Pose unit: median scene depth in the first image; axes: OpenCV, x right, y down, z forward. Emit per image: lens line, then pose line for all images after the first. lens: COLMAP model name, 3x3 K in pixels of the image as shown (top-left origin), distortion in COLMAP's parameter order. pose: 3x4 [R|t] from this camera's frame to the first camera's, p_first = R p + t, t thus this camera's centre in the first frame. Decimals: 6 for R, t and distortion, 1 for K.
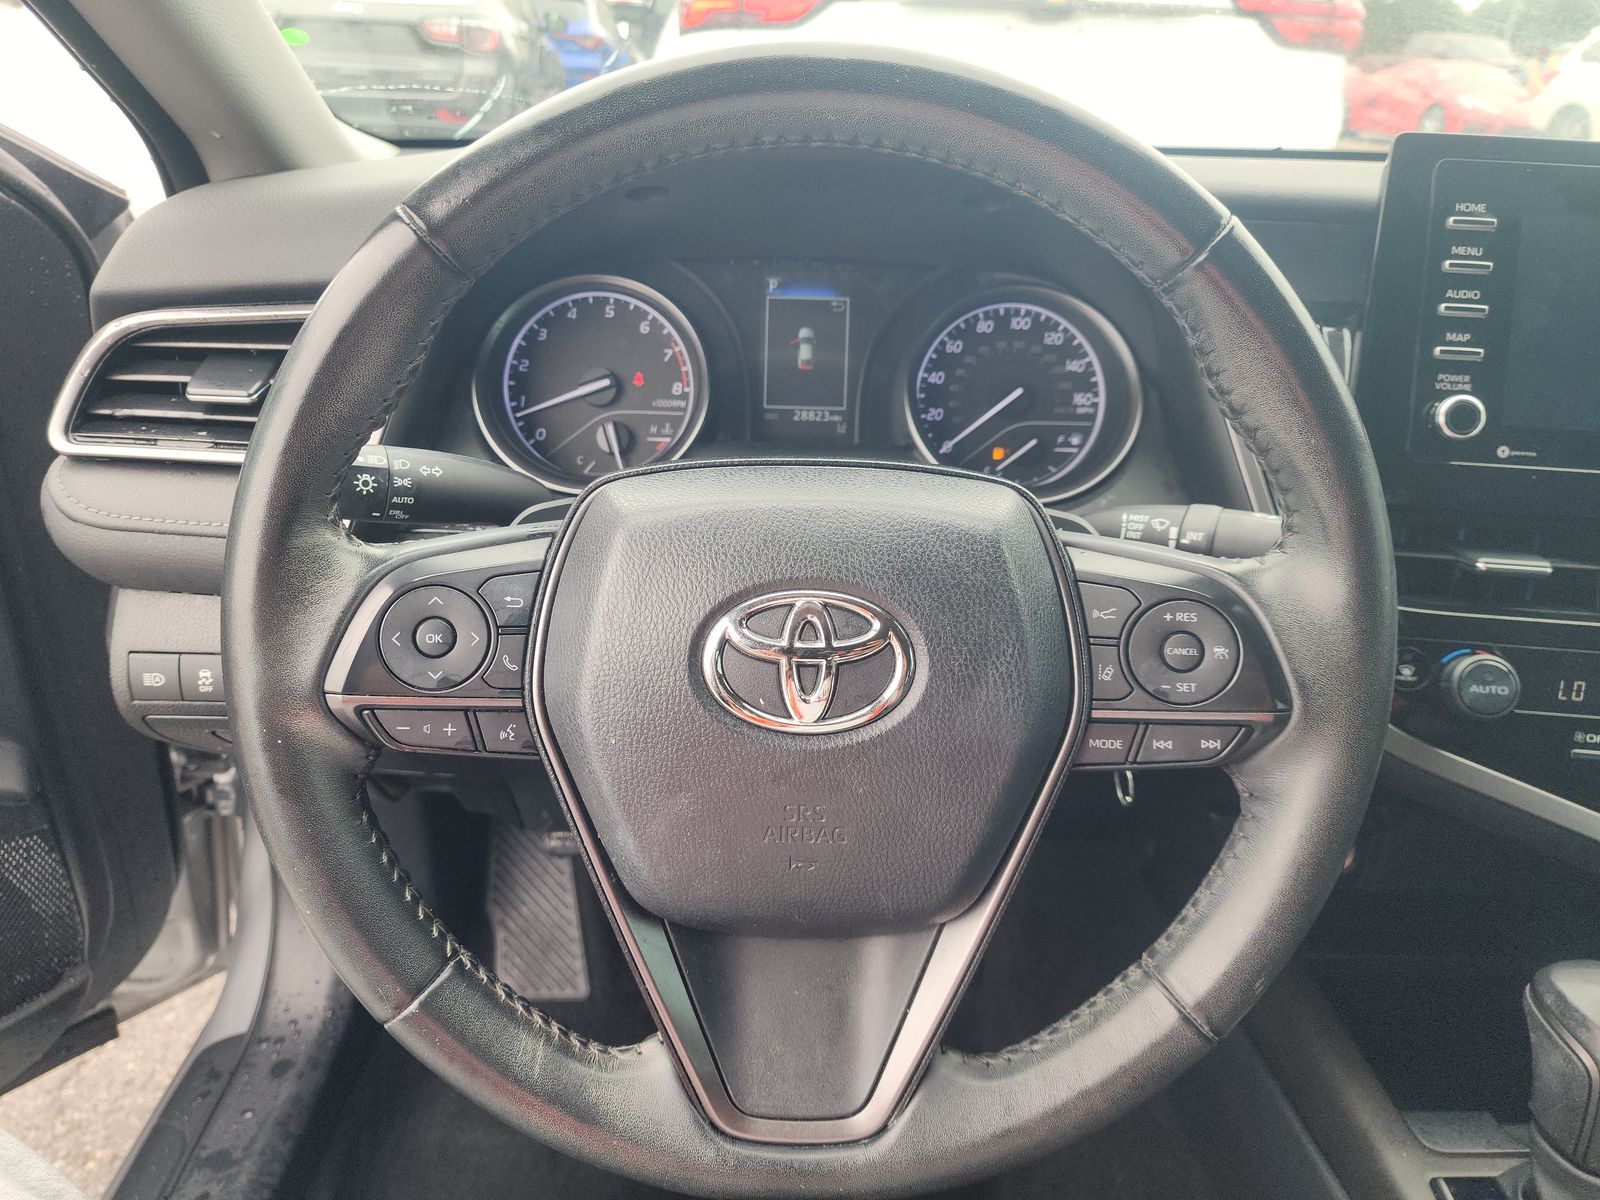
lens RADIAL K [[925.4, 0, 800.0], [0, 925.4, 600.0], [0, 0, 1]] dist [-0.056538, 0.000363]
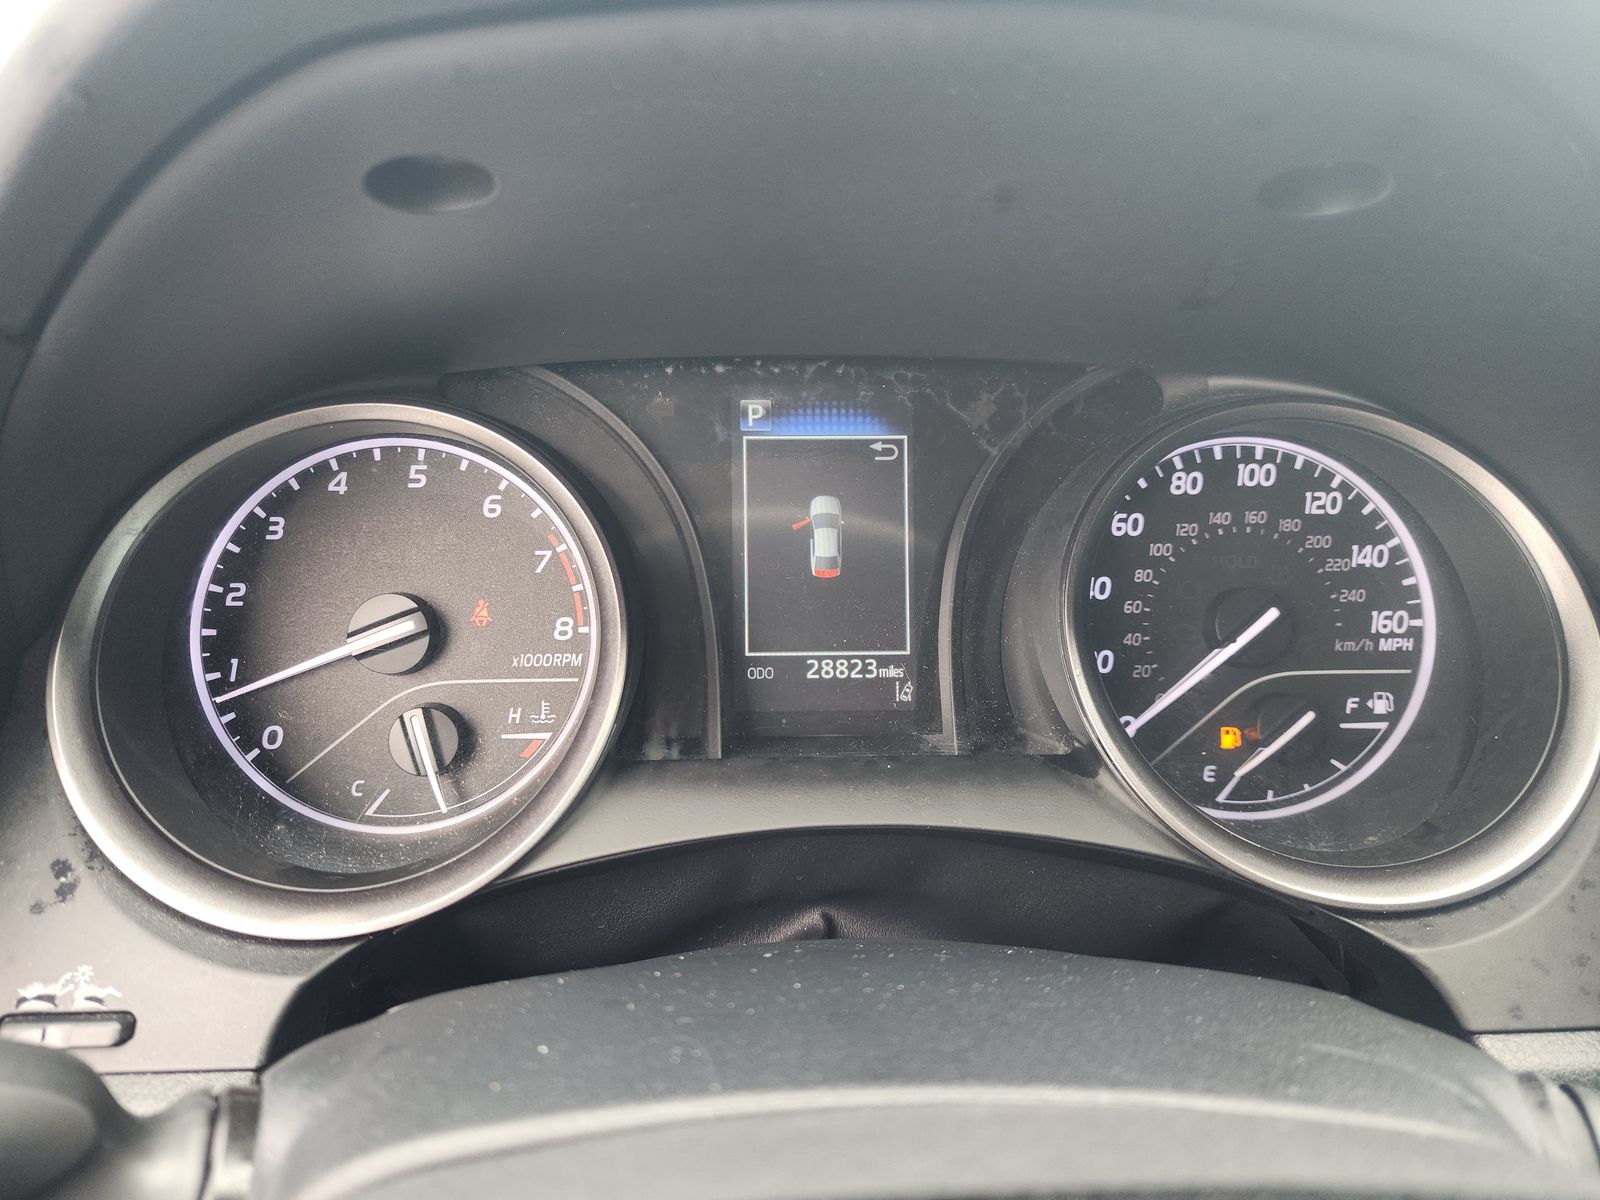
lens RADIAL K [[925.4, 0, 800.0], [0, 925.4, 600.0], [0, 0, 1]] dist [-0.056538, 0.000363]
pose [[0.999013, -0.033255, 0.029437, -0.023921], [0.036615, 0.991838, -0.122132, -0.183023], [-0.025135, 0.123089, 0.992077, 0.523971]]
